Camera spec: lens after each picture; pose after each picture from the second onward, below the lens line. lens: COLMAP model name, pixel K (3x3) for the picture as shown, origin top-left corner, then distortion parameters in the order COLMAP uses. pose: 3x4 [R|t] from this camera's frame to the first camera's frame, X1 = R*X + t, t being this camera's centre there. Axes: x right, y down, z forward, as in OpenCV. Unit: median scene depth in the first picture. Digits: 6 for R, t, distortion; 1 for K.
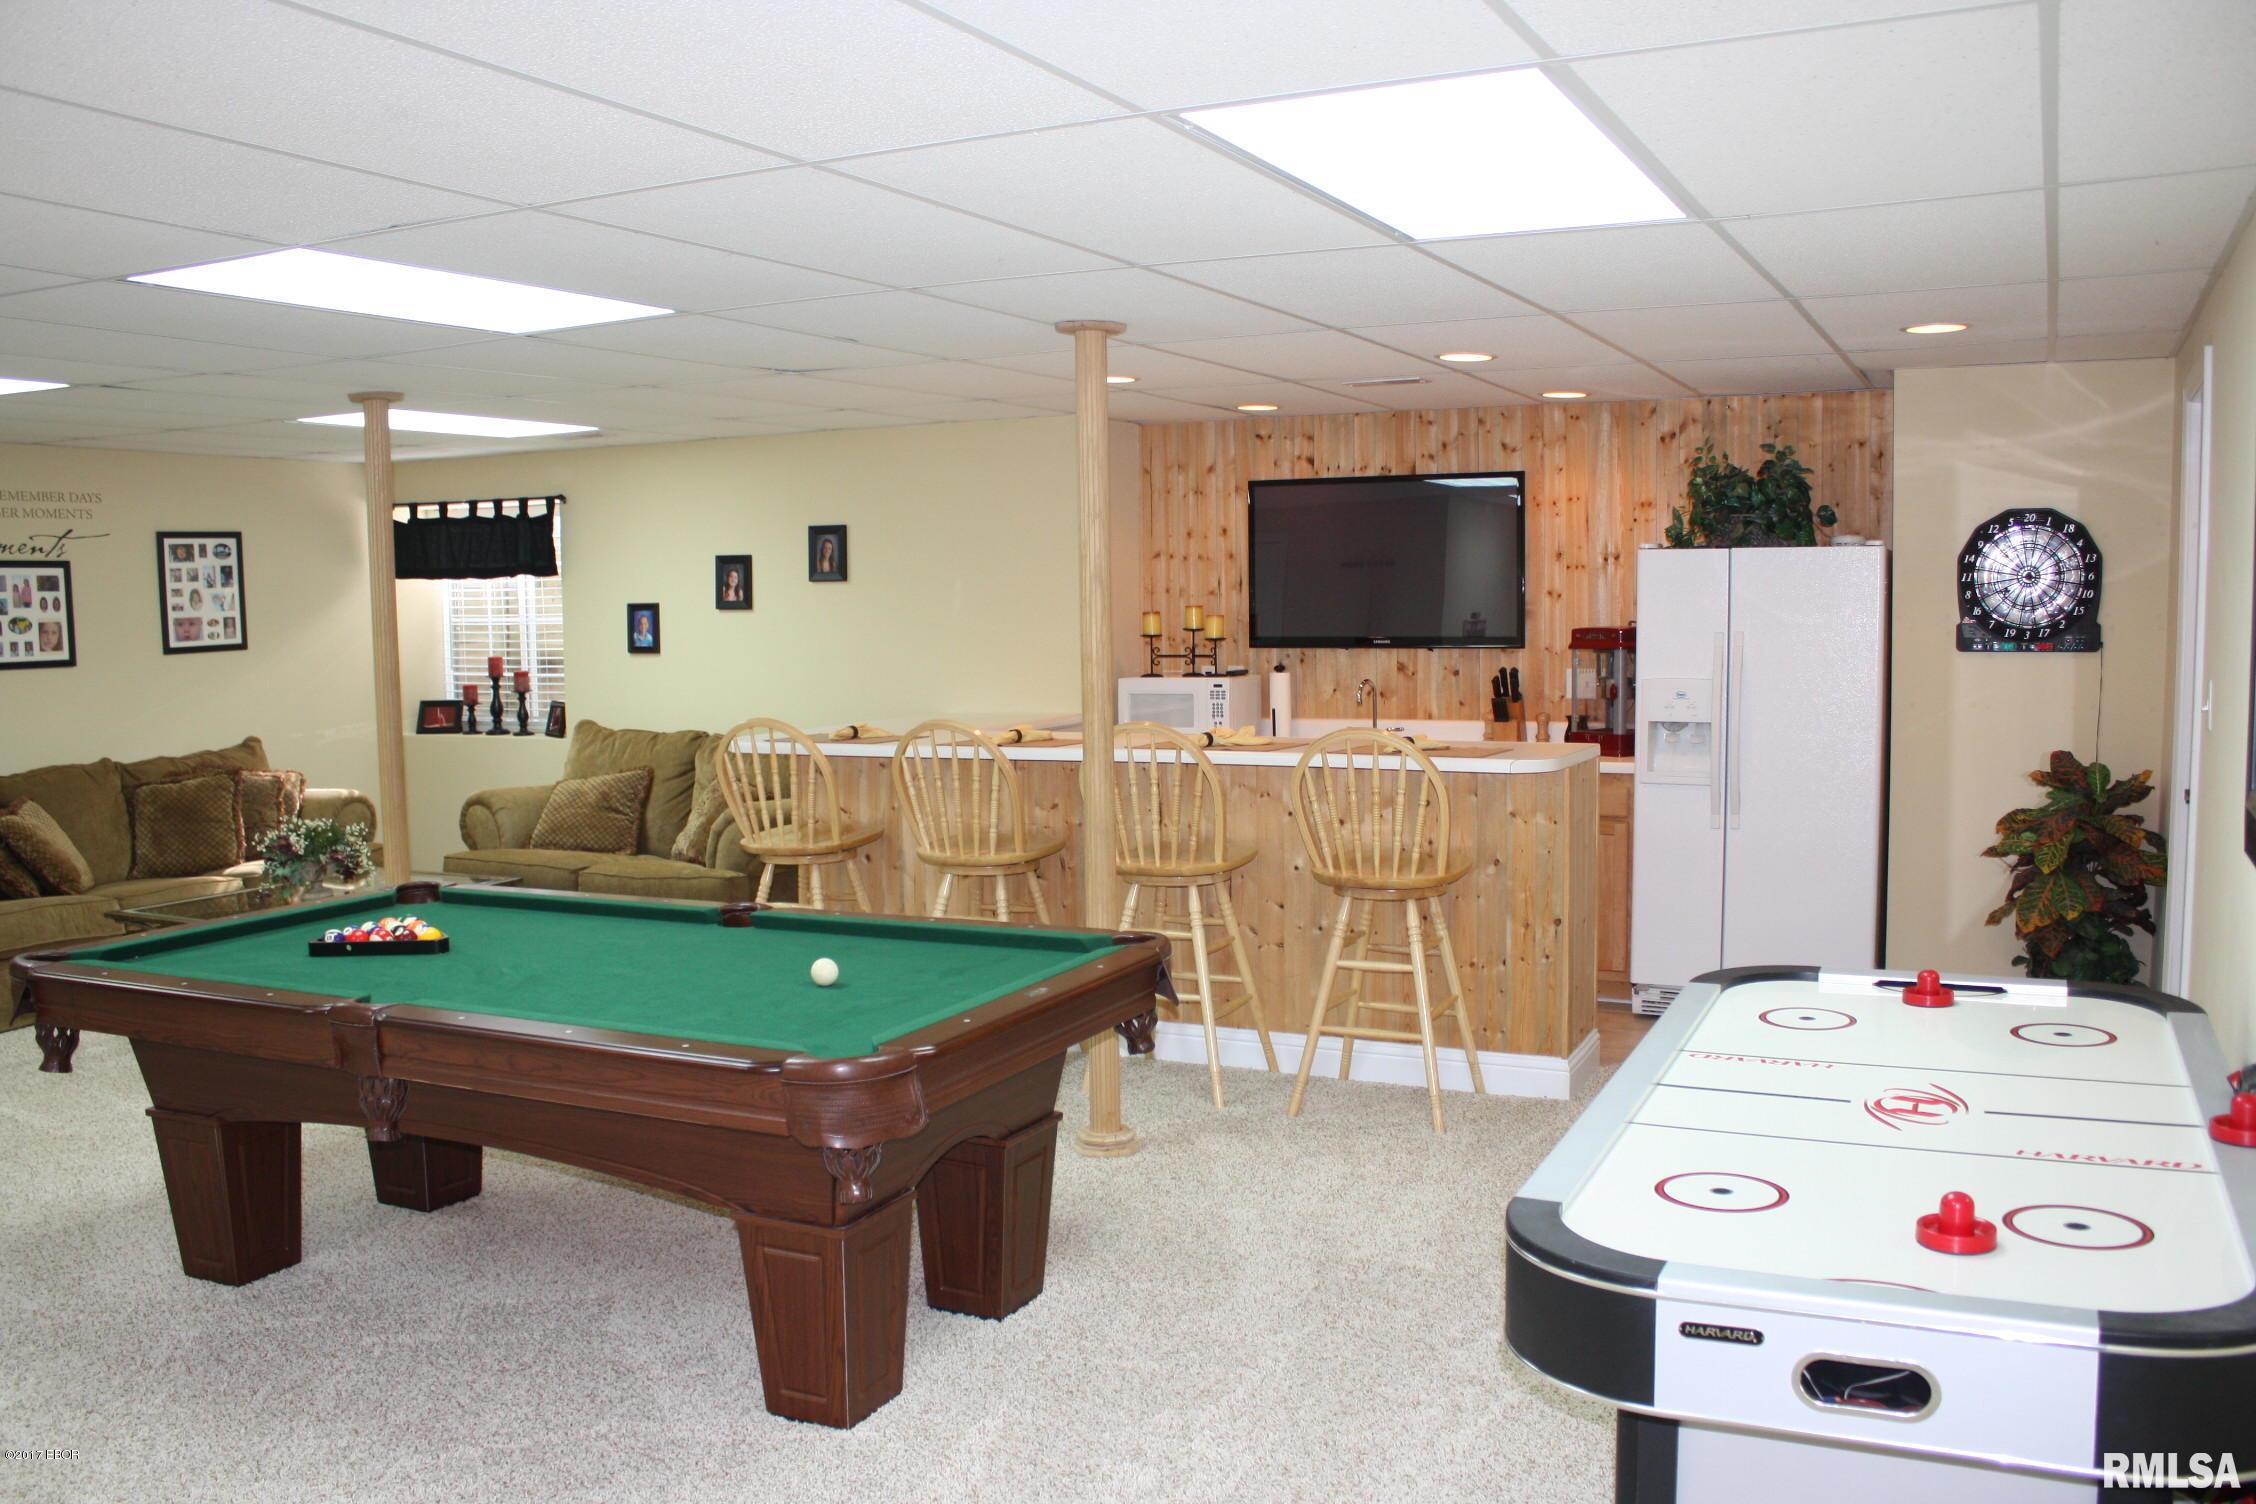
lens RADIAL K [[1917.5, 0, 1124.4], [0, 1917.5, 760.4], [0, 0, 1]] dist [-0.161064, 0.140983]
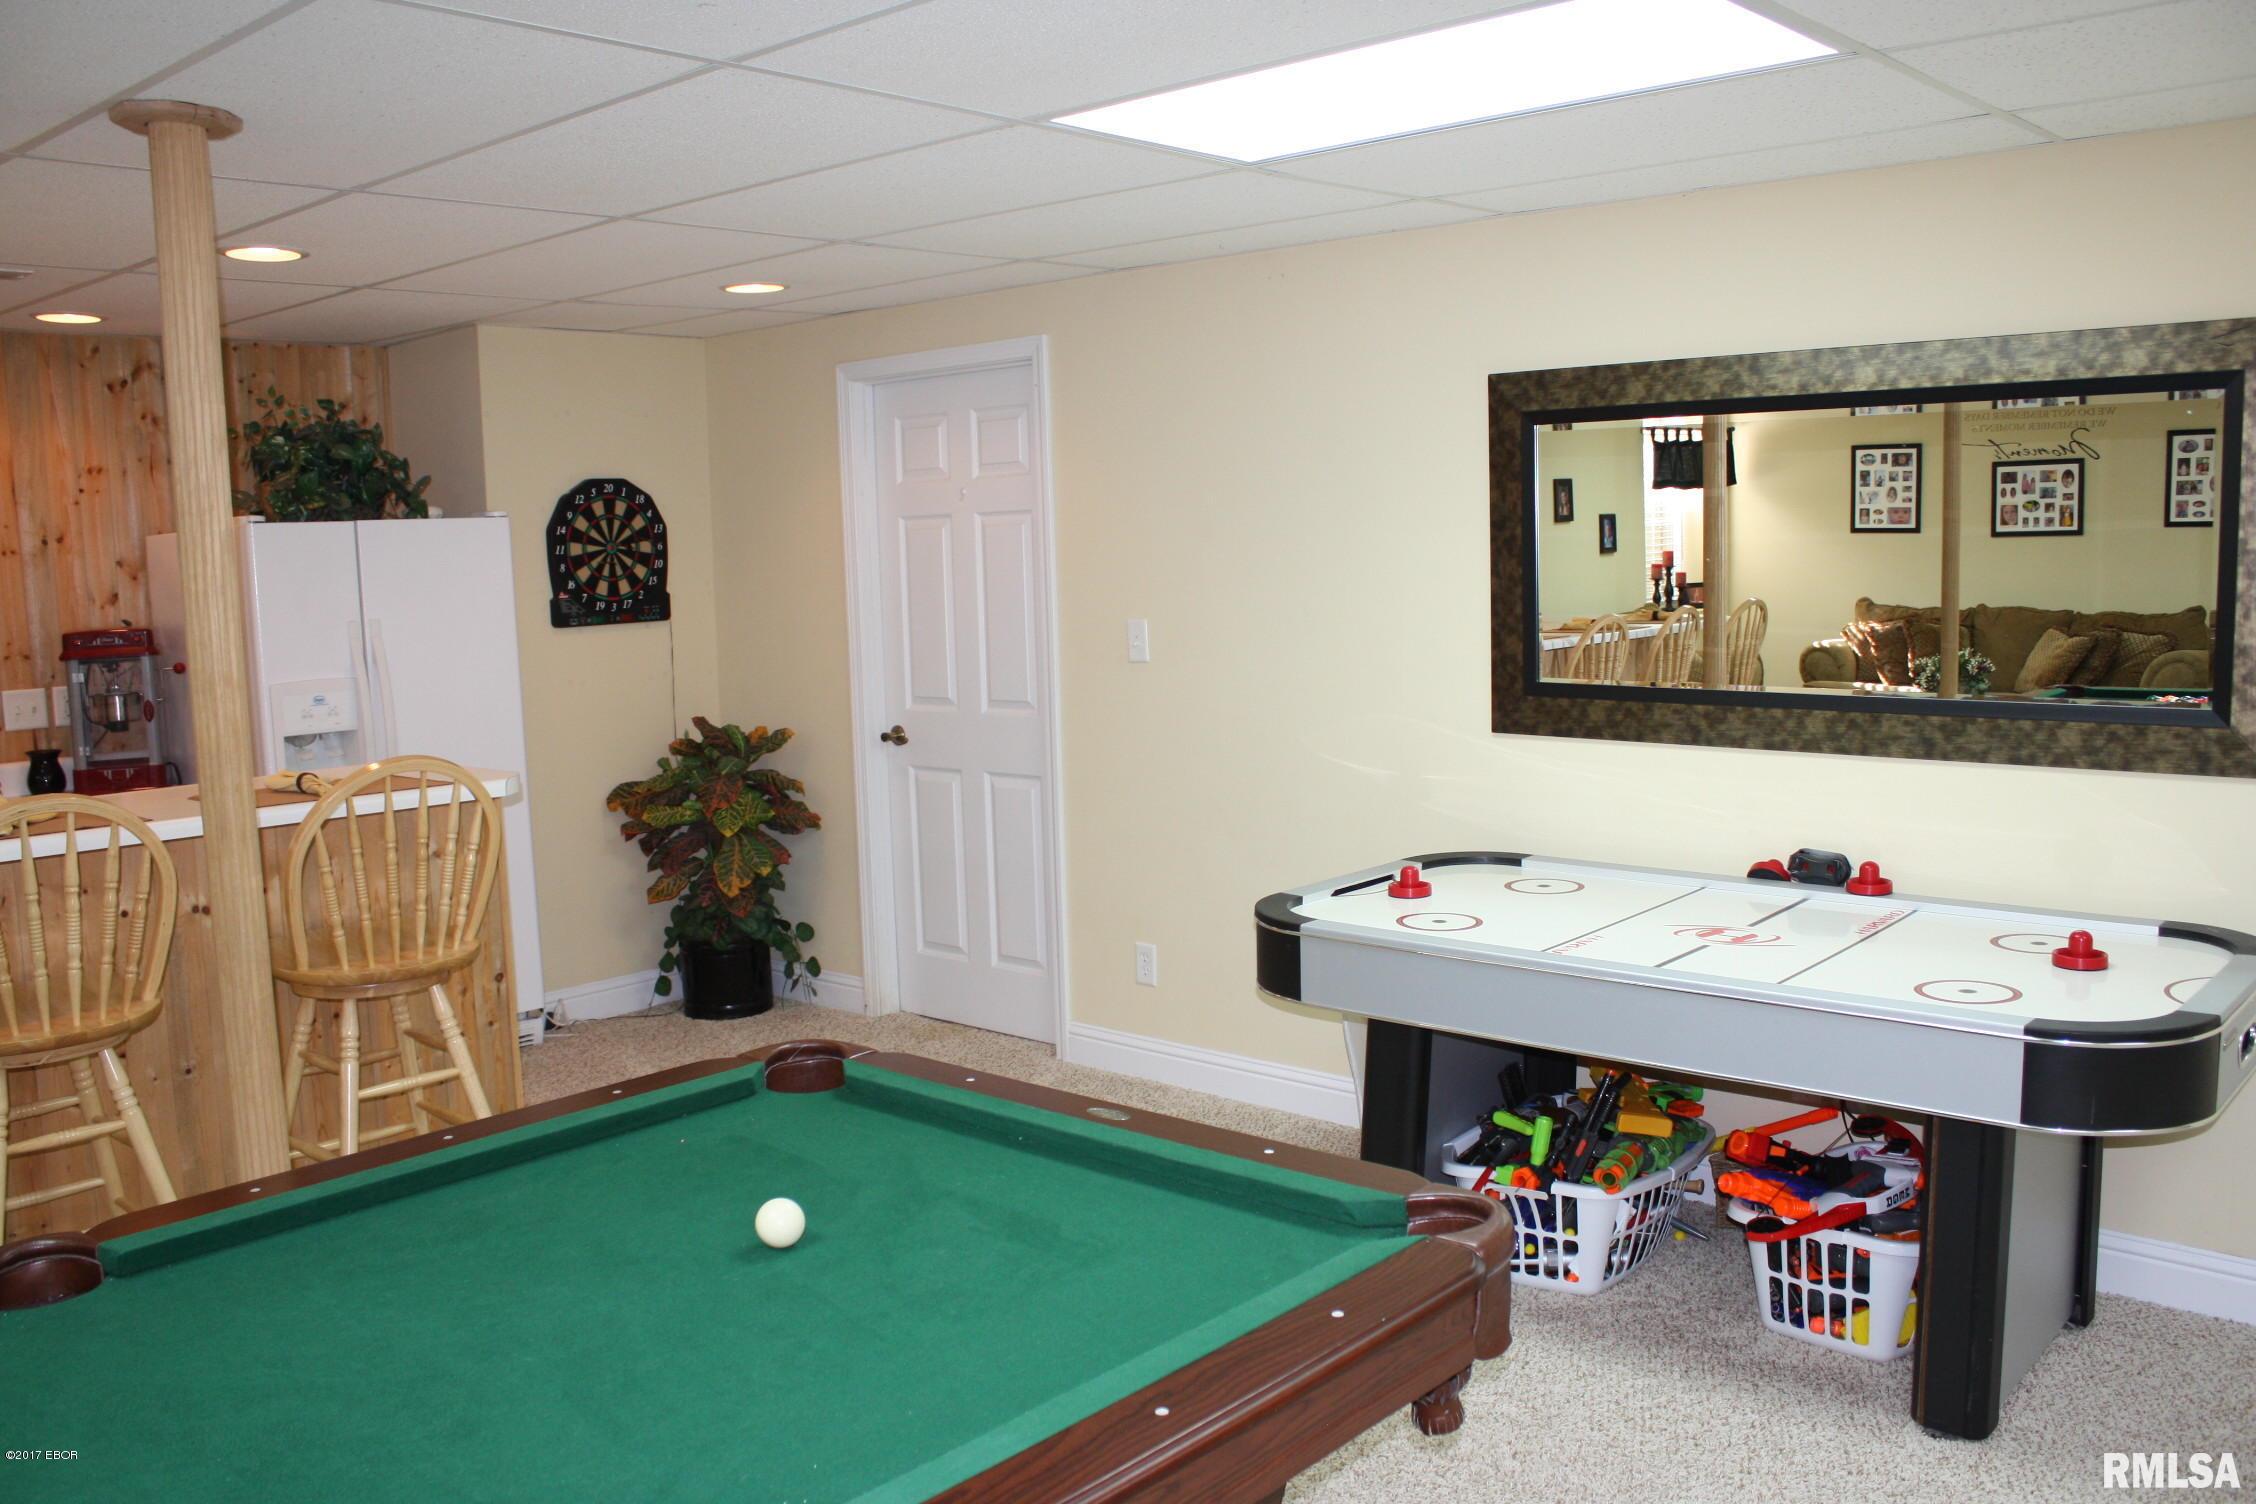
lens RADIAL K [[1917.5, 0, 1128.8], [0, 1917.5, 767.6], [0, 0, 1]] dist [-0.161064, 0.140983]
pose [[0.269348, -0.109304, 0.956820, -0.332553], [0.108552, 0.990652, 0.082611, -0.029484], [-0.956906, 0.081614, 0.278695, 0.374995]]
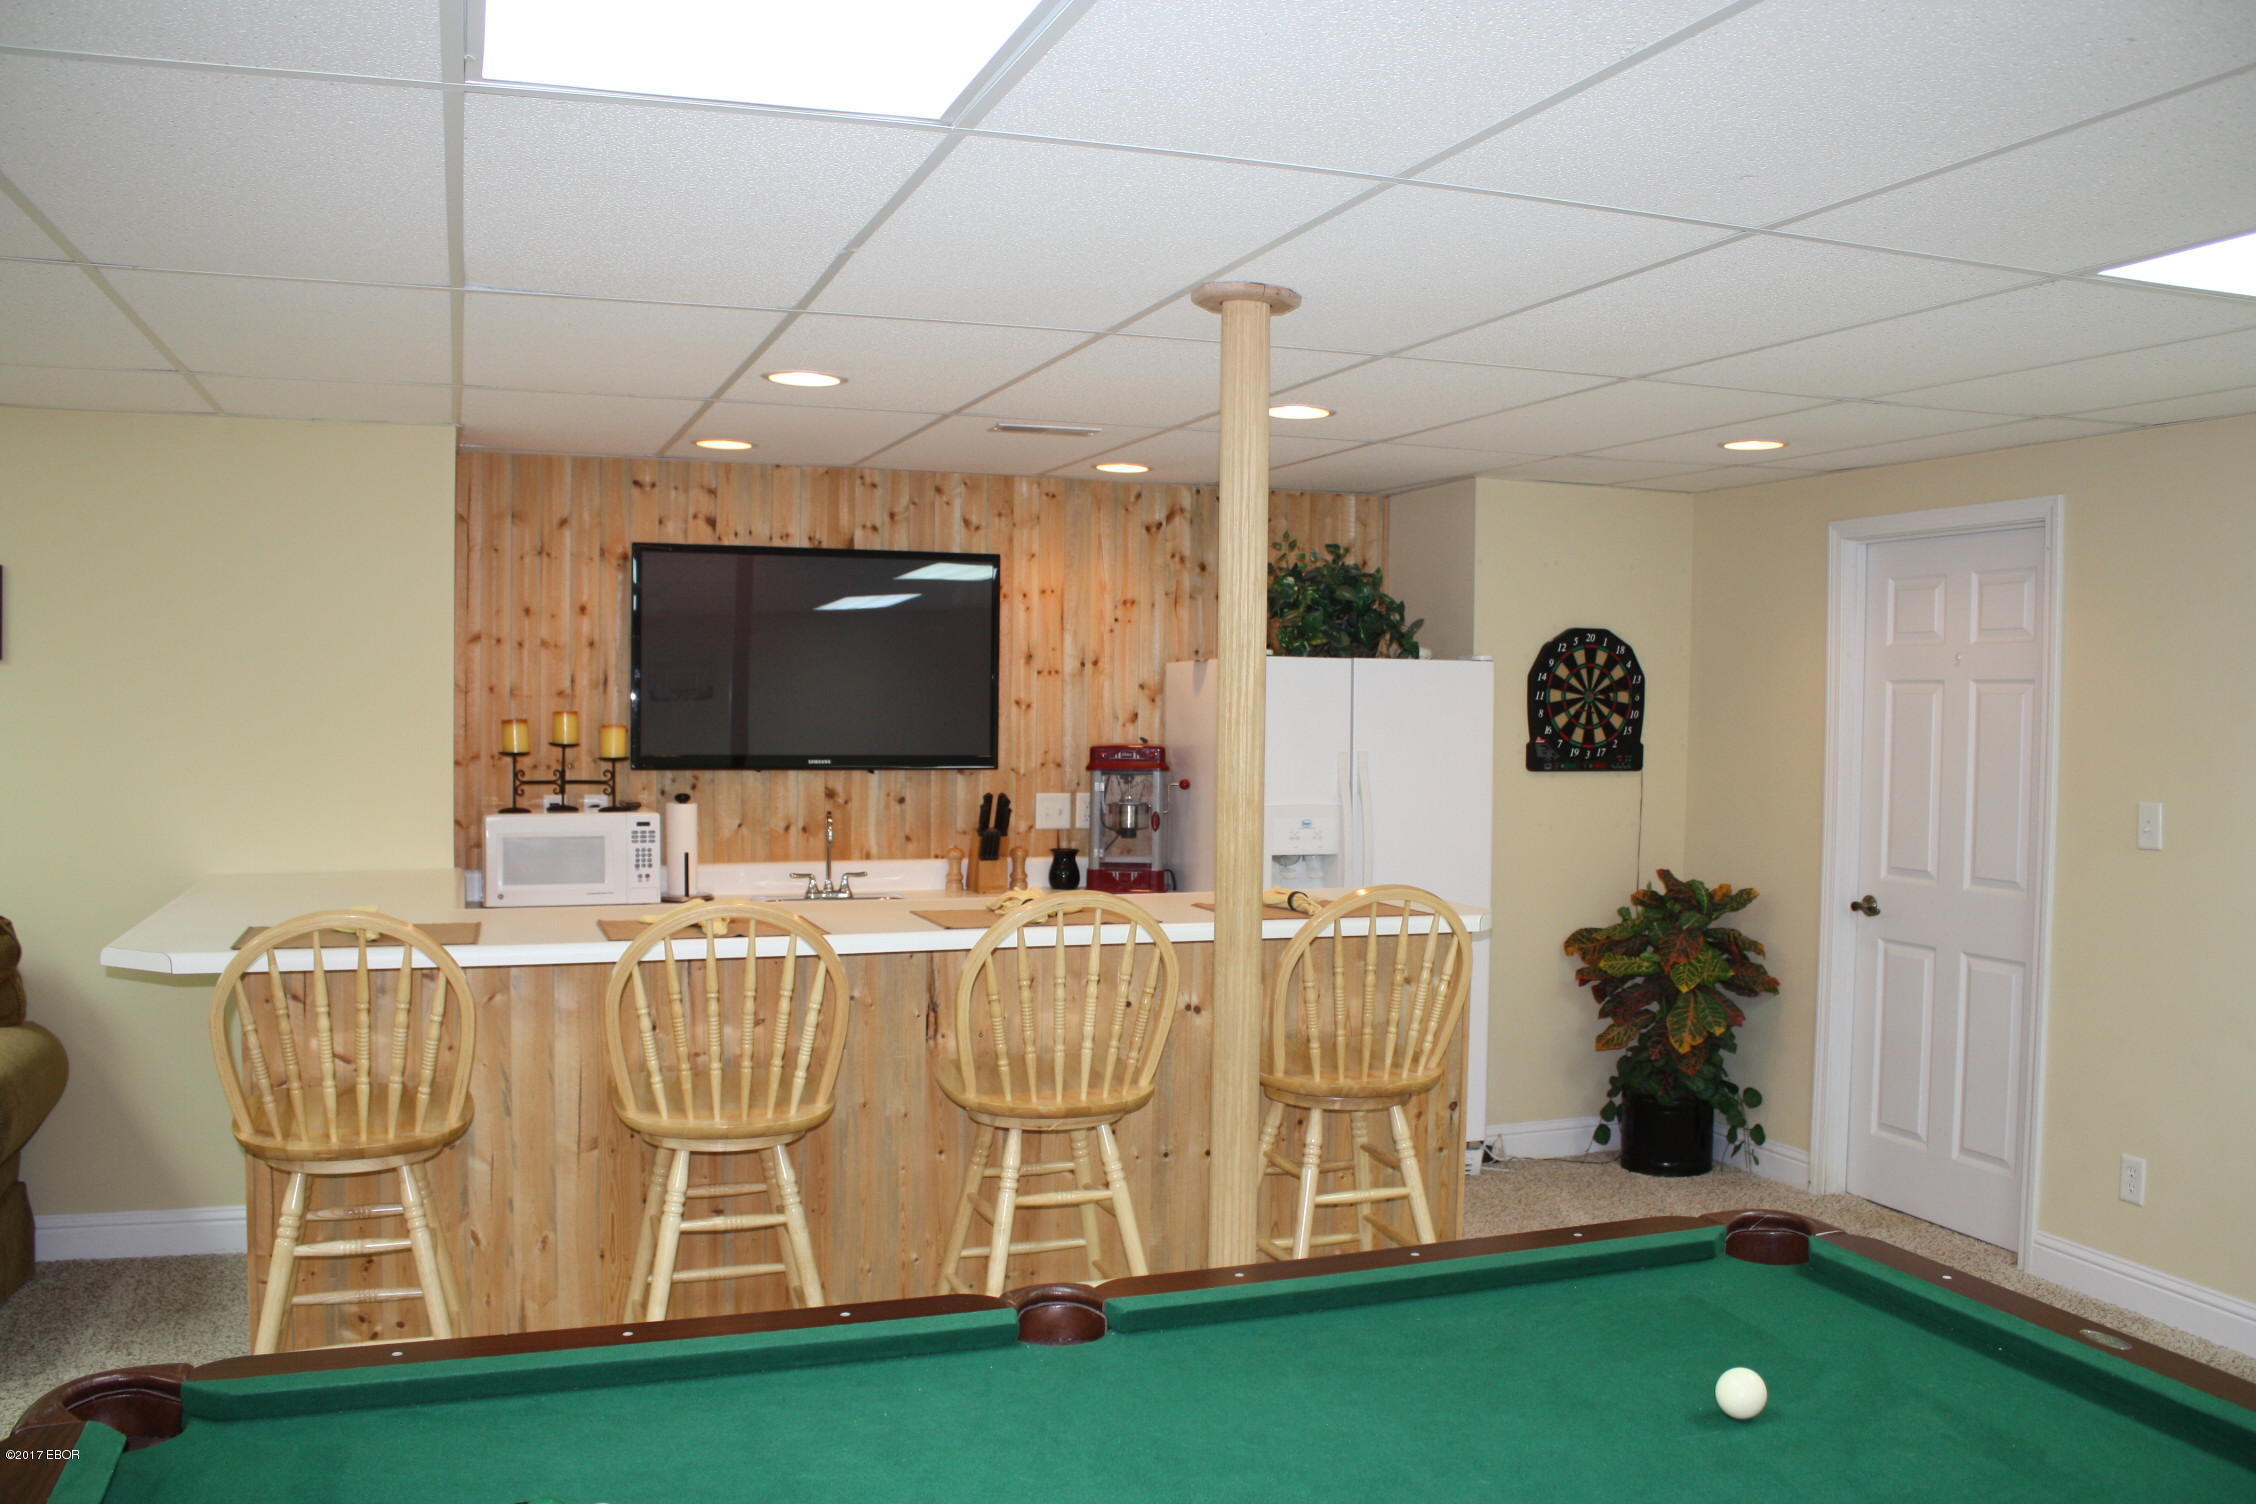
lens RADIAL K [[1917.5, 0, 1123.9], [0, 1917.5, 766.9], [0, 0, 1]] dist [-0.161064, 0.140983]
pose [[0.692548, -0.005177, 0.721353, -0.343488], [0.039761, 0.998728, -0.031005, -0.031484], [-0.720275, 0.050154, 0.691873, 0.380602]]
